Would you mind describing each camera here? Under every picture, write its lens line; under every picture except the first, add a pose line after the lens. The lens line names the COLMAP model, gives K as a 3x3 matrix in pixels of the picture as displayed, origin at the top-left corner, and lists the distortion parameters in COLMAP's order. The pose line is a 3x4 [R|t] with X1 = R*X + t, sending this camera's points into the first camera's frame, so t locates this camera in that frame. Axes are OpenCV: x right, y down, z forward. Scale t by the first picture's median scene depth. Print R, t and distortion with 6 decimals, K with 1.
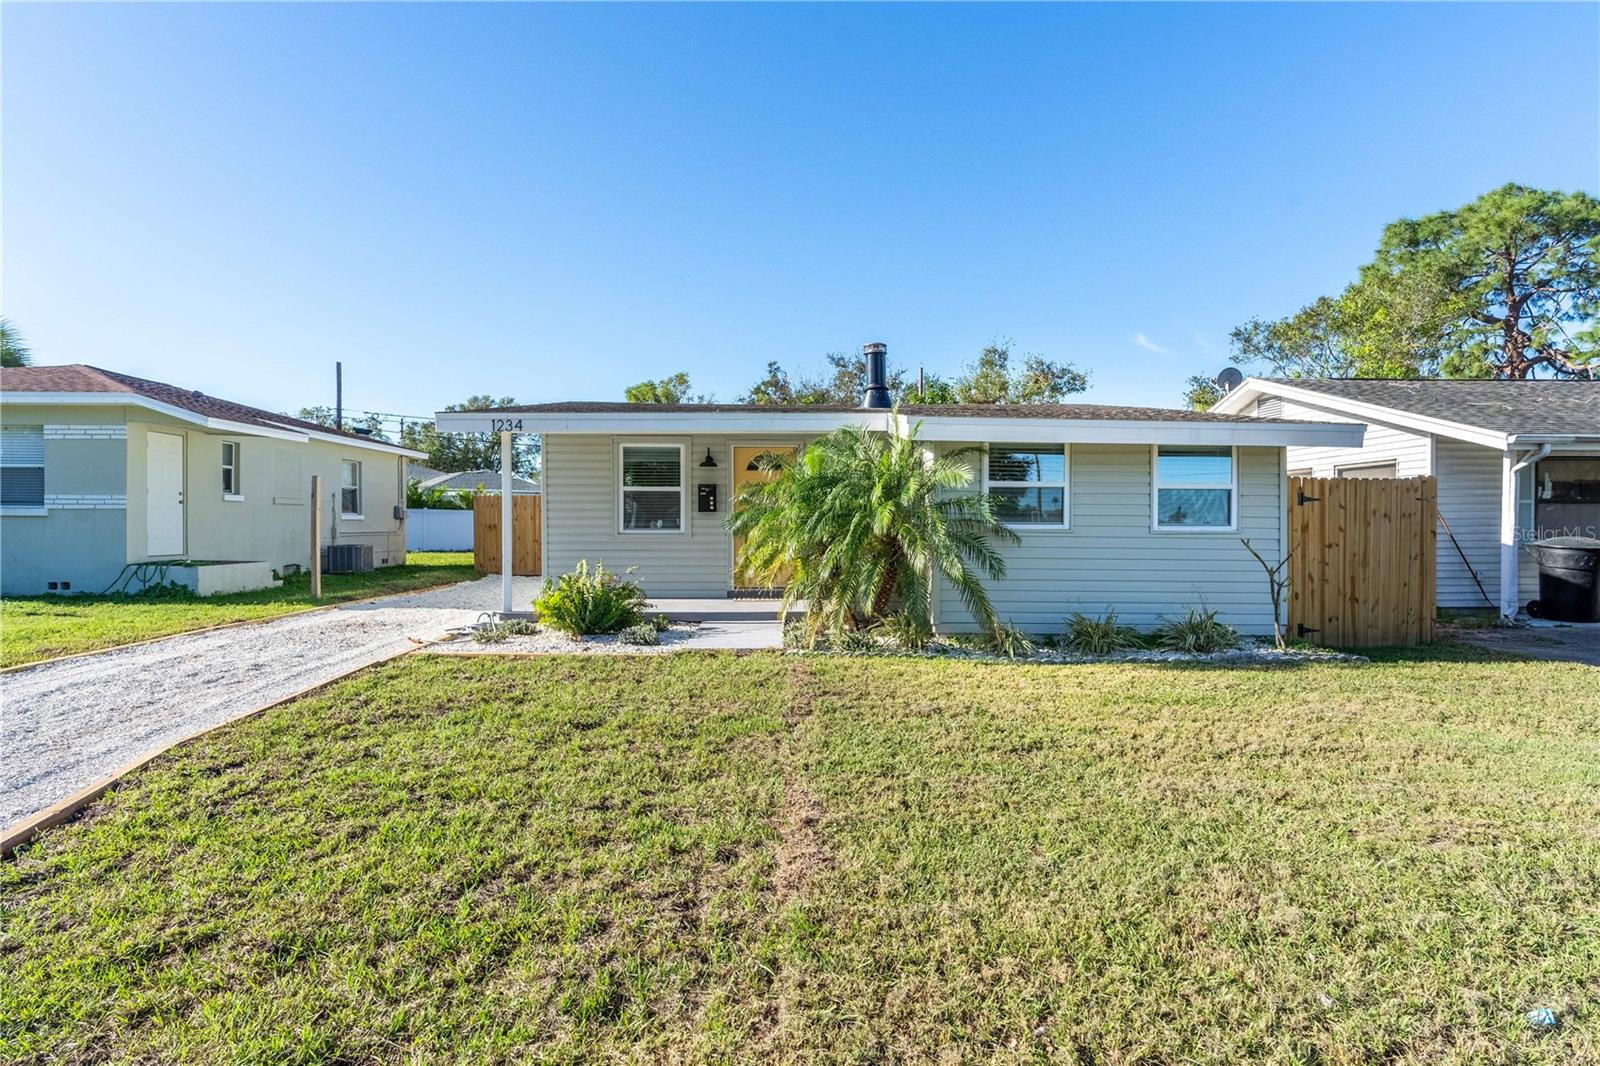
lens RADIAL K [[827.0, 0, 799.8], [0, 827.0, 531.9], [0, 0, 1]] dist [0.012368, 0.001474]
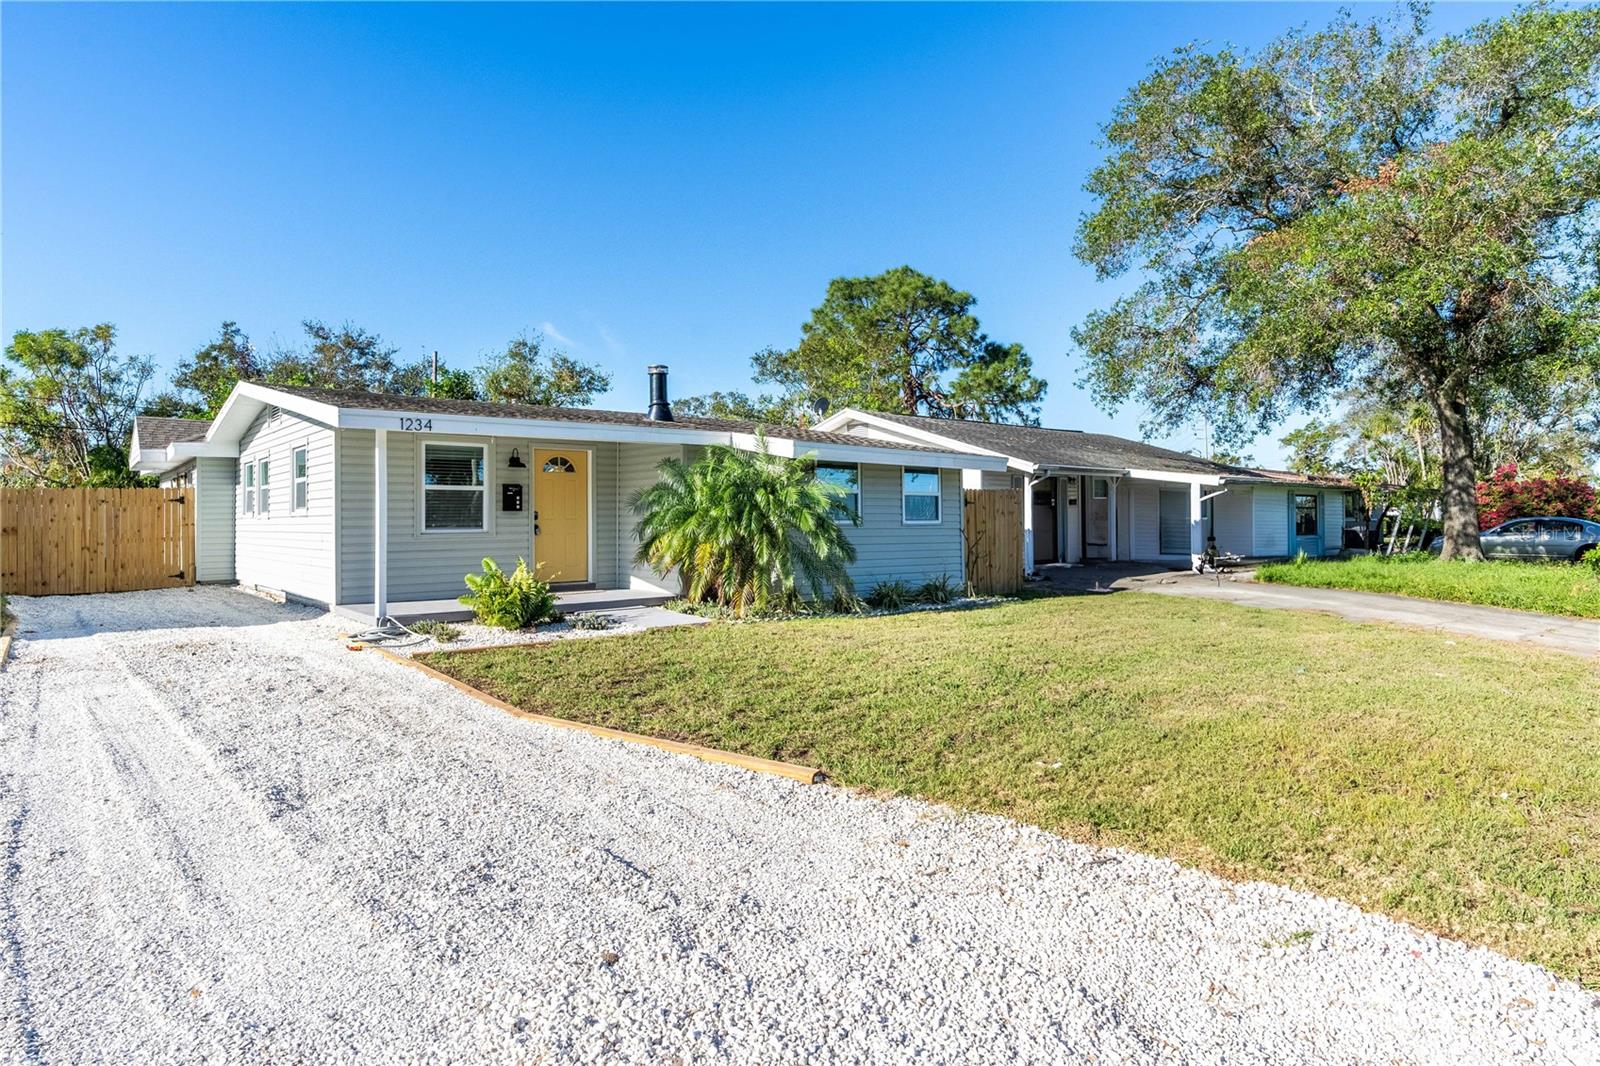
lens RADIAL K [[884.2, 0, 799.9], [0, 884.2, 525.5], [0, 0, 1]] dist [0.003847, 0.000406]
pose [[0.795796, -0.012297, 0.605439, -0.491562], [0.014377, 0.999896, 0.001412, -0.002521], [-0.605394, 0.007580, 0.795890, -0.097249]]
